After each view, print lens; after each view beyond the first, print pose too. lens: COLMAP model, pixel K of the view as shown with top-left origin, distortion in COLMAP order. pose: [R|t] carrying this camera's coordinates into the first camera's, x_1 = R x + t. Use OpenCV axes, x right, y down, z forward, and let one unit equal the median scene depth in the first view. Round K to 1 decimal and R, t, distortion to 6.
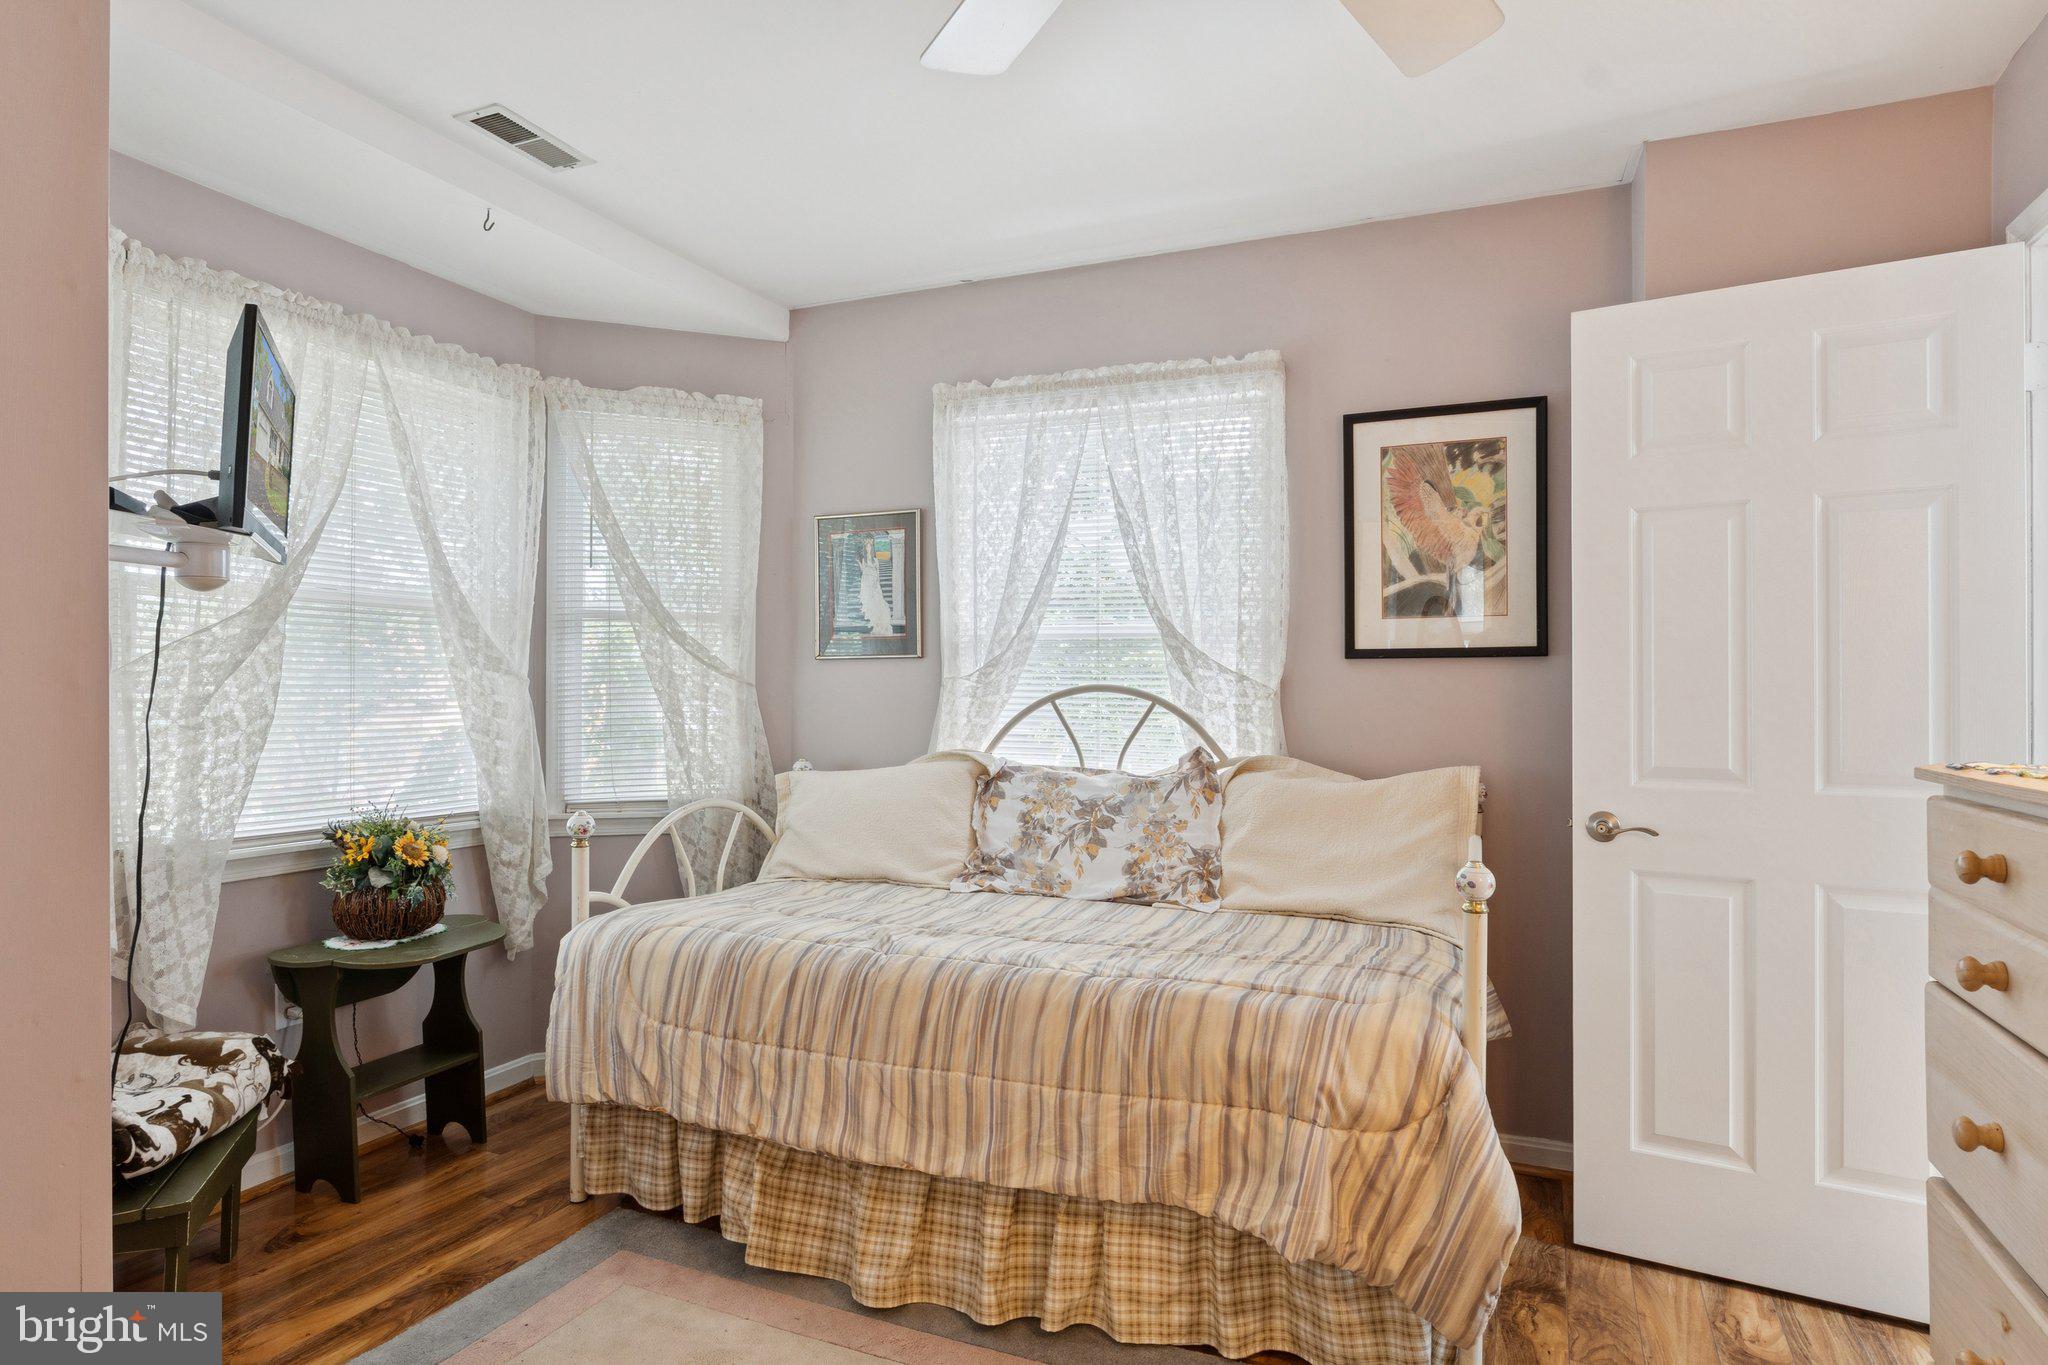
lens RADIAL K [[1119.8, 0, 1031.9], [0, 1119.8, 695.1], [0, 0, 1]] dist [-0.008199, 0.001961]
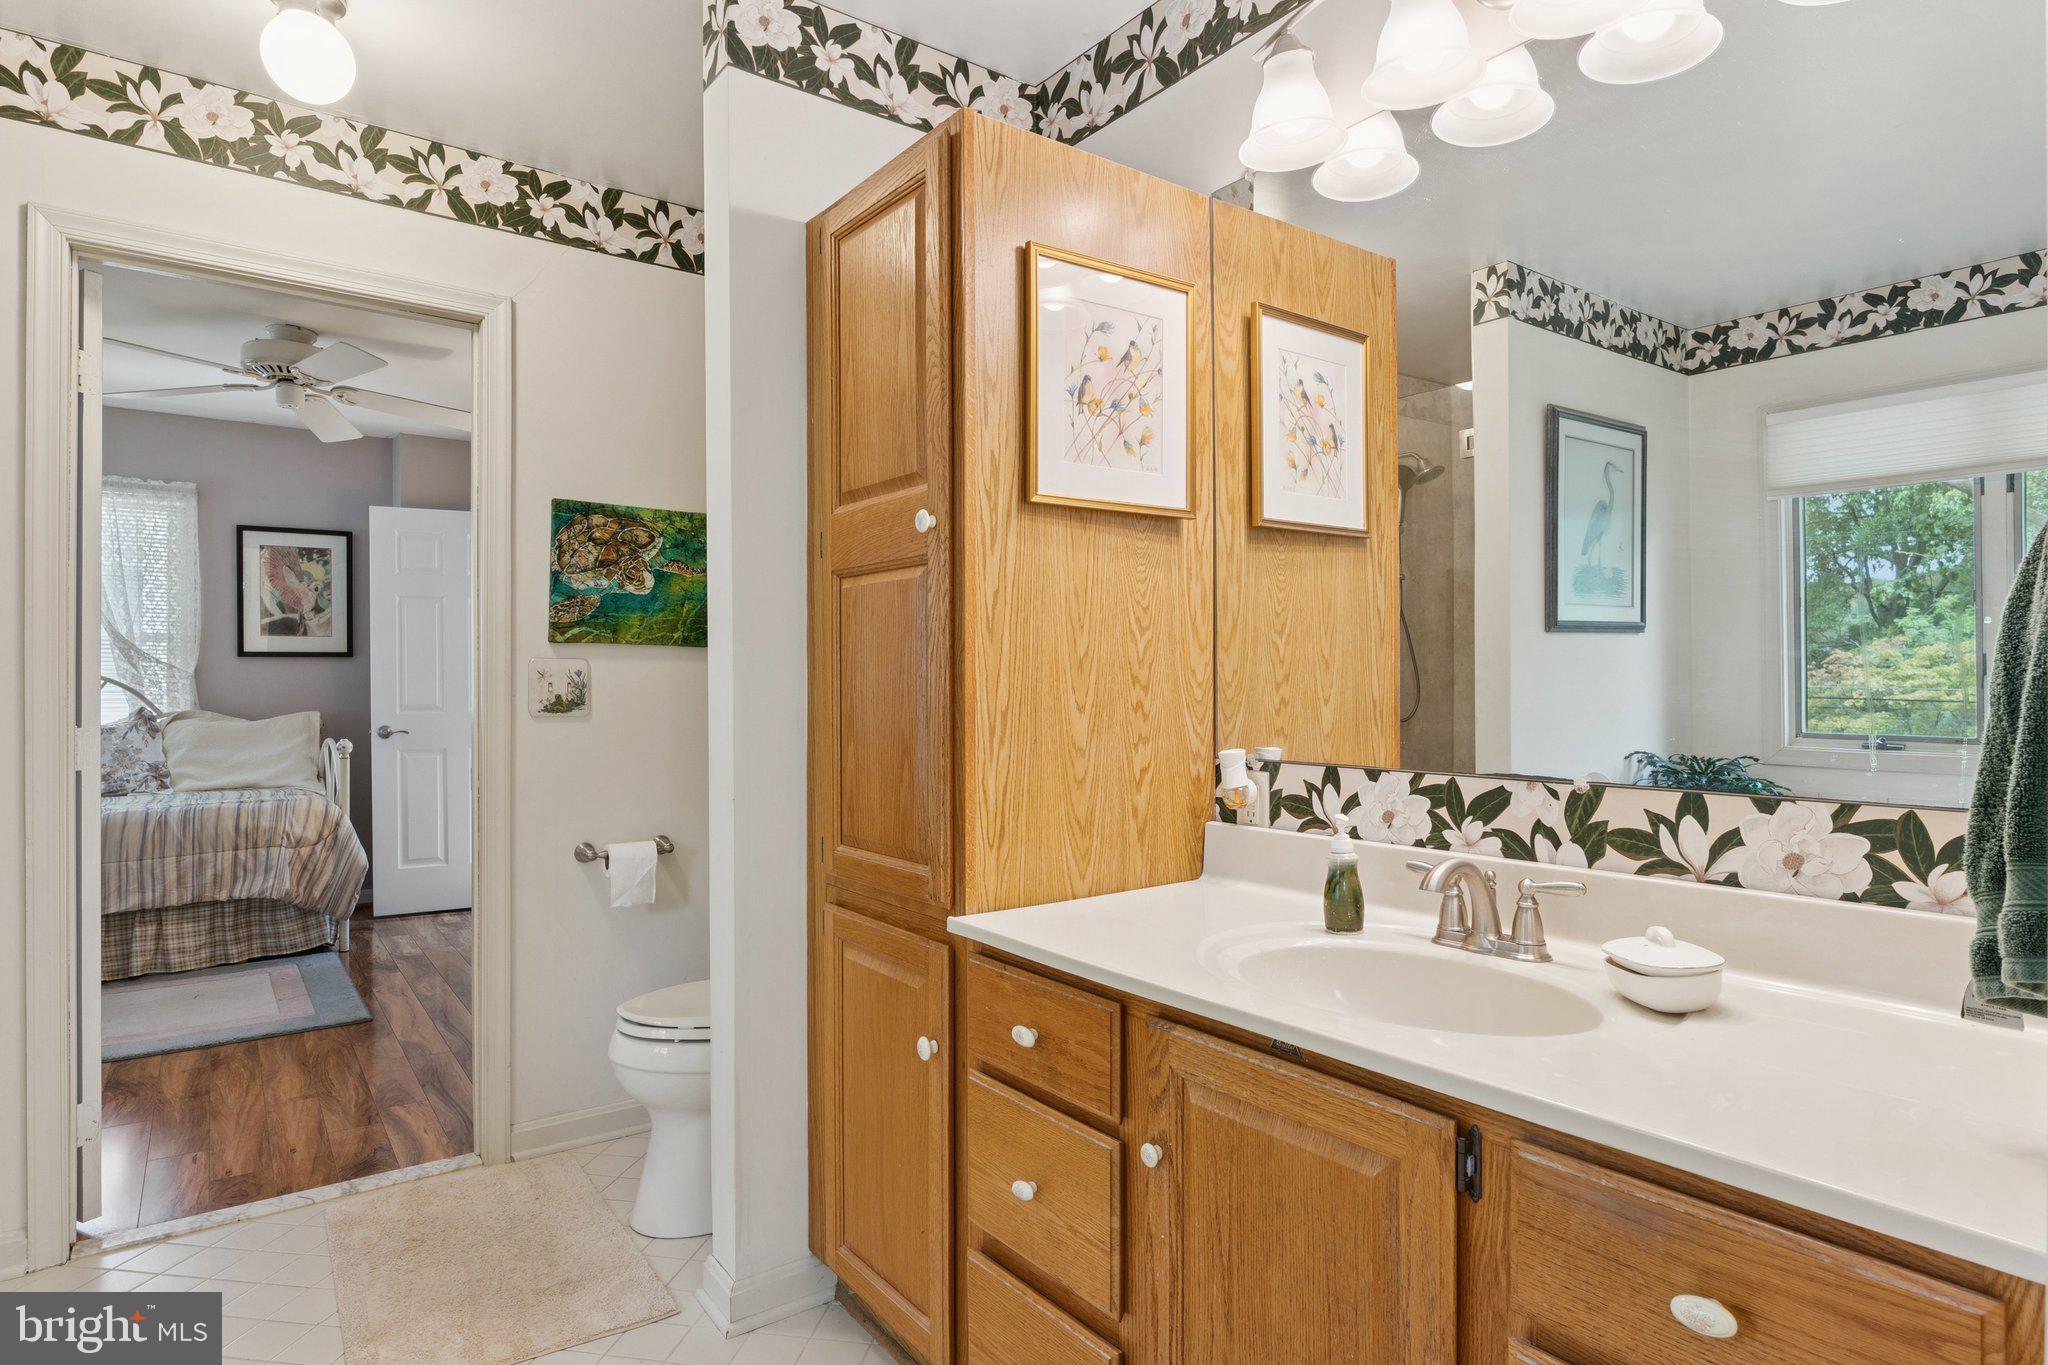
lens RADIAL K [[1119.8, 0, 1004.7], [0, 1119.8, 680.7], [0, 0, 1]] dist [-0.008199, 0.001961]
pose [[0.512890, -0.005070, 0.858439, -0.740591], [0.006565, 0.999976, 0.001984, 0.013542], [-0.858429, 0.004618, 0.512911, -1.169137]]
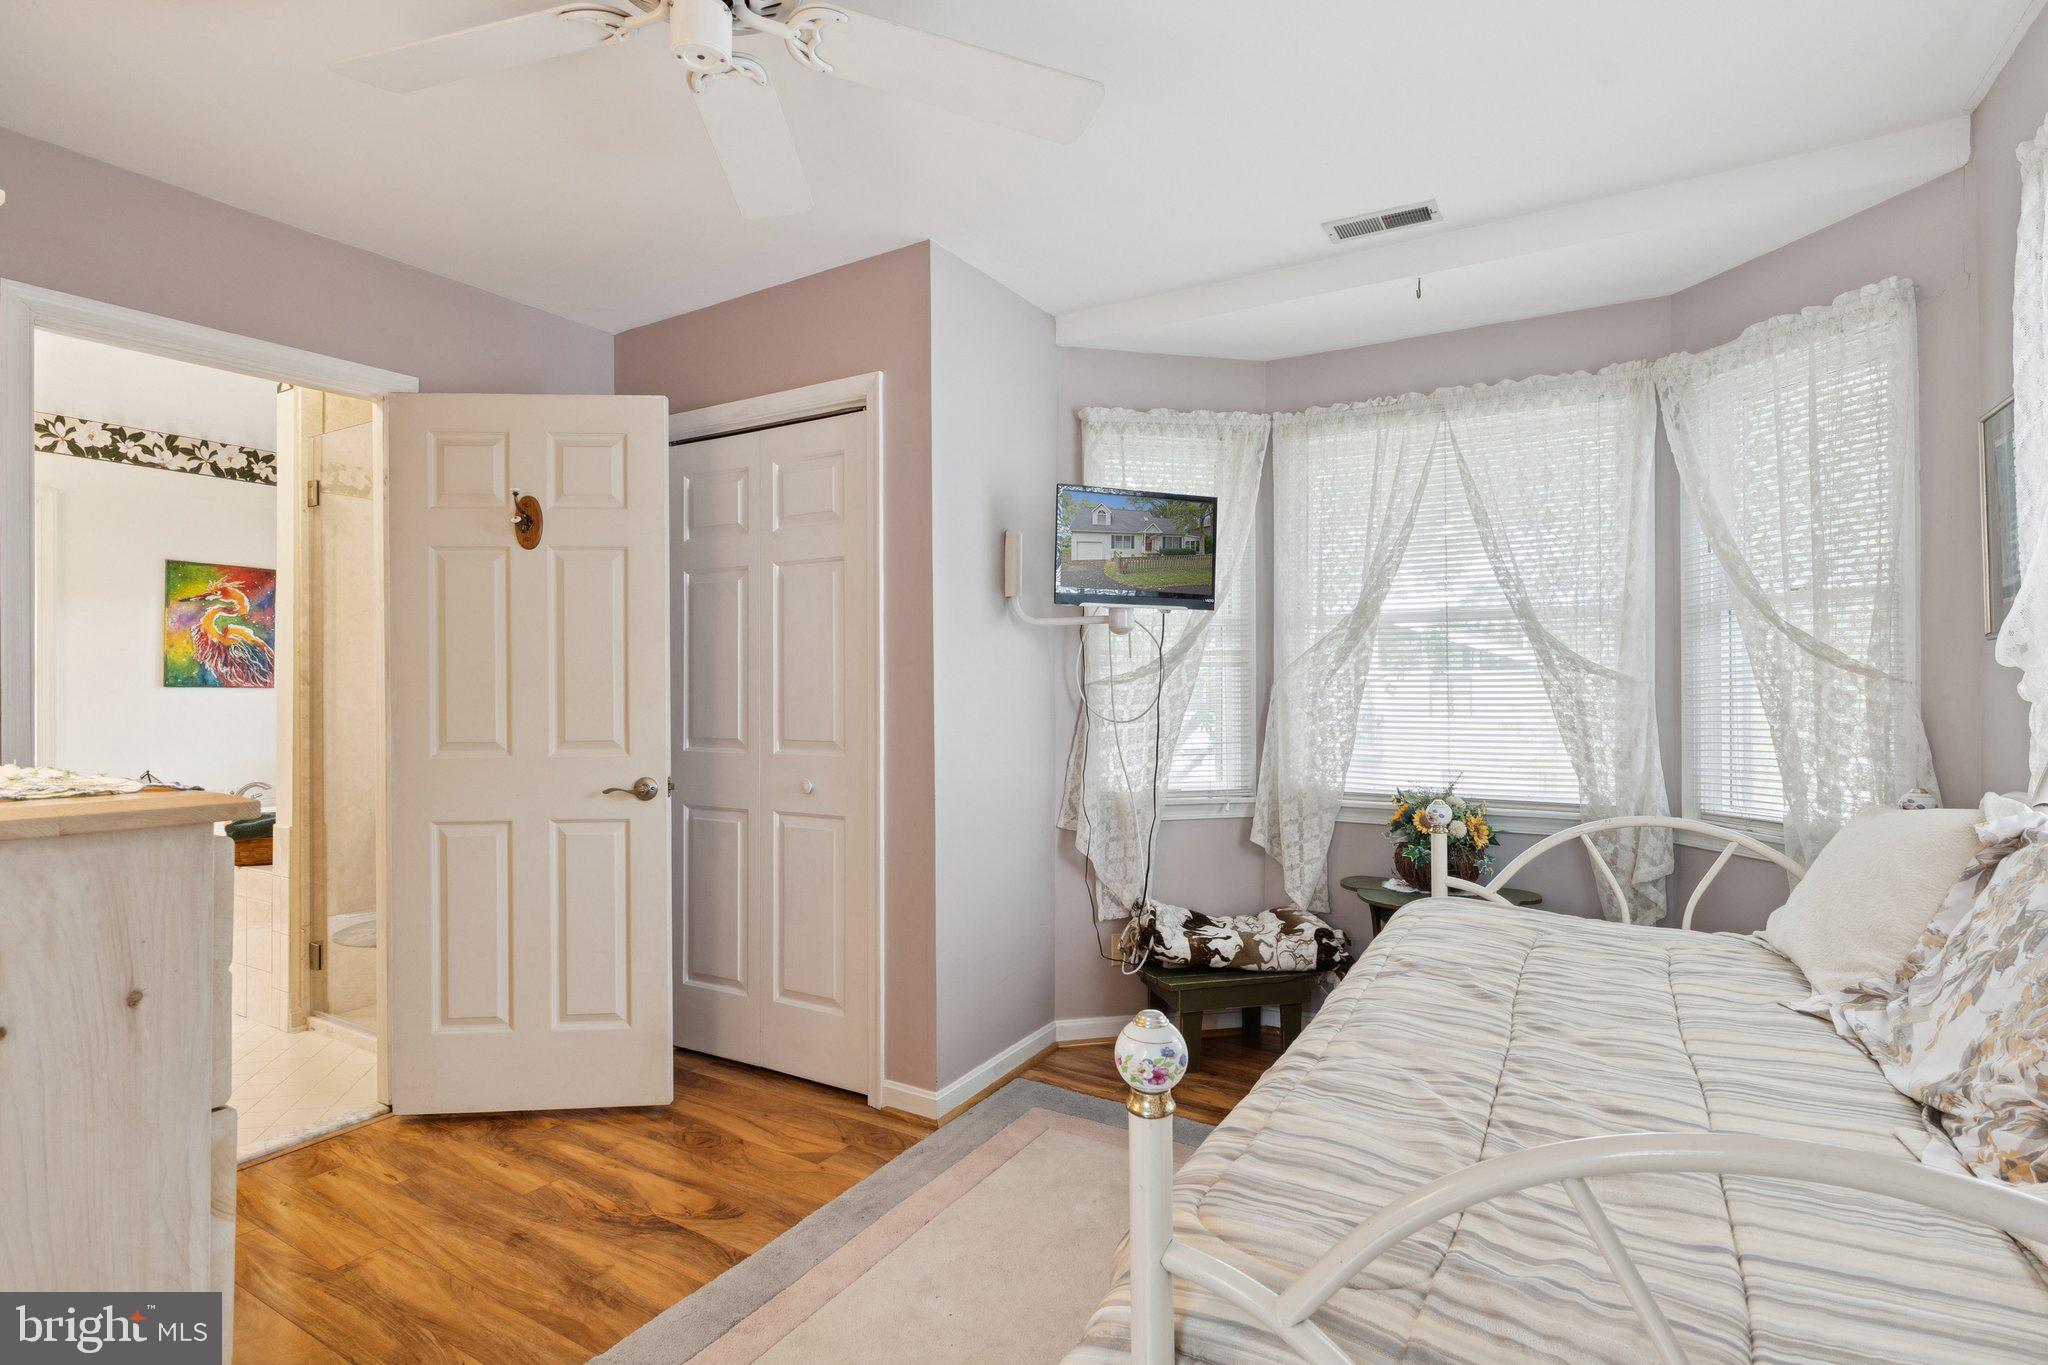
lens RADIAL K [[995.9, 0, 984.9], [0, 995.9, 688.7], [0, 0, 1]] dist [-0.002799, -0.000411]
pose [[-0.134253, -0.006647, -0.990925, 0.601546], [-0.005730, 0.999966, -0.005931, 0.004298], [0.990931, 0.004882, -0.134286, 0.676867]]
